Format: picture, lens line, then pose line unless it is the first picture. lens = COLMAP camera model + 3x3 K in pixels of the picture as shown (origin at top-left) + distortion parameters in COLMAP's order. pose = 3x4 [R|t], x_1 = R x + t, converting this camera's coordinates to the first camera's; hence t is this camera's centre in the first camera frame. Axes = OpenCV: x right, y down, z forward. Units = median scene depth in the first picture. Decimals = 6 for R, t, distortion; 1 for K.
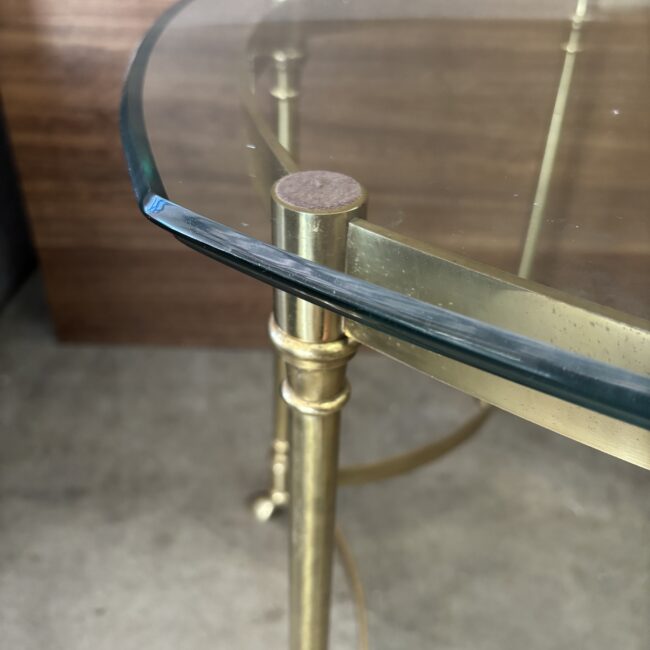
lens RADIAL K [[684.1, 0, 323.0], [0, 684.1, 325.9], [0, 0, 1]] dist [-0.005570, 0.000715]
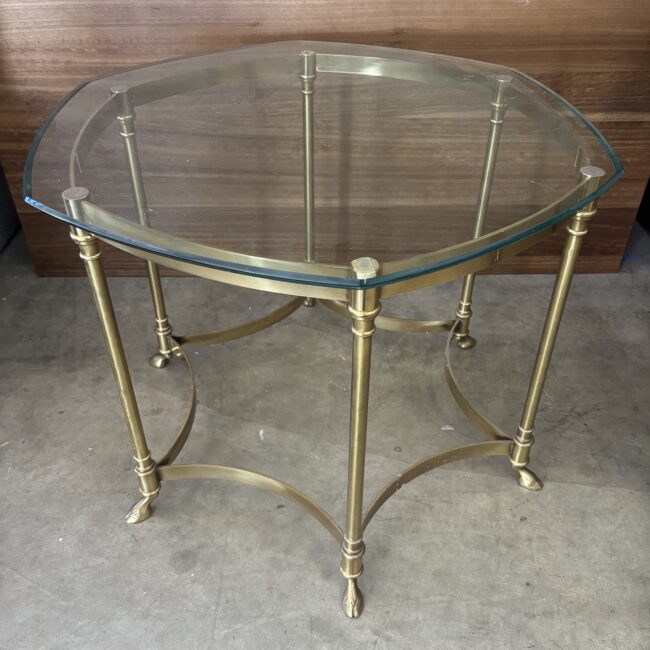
lens RADIAL K [[647.5, 0, 323.7], [0, 647.5, 324.7], [0, 0, 1]] dist [0.016587, 0.002508]
pose [[0.999448, -0.031105, 0.011700, 0.321020], [0.030275, 0.997398, 0.065427, 0.081387], [-0.013704, -0.065037, 0.997789, -0.646196]]
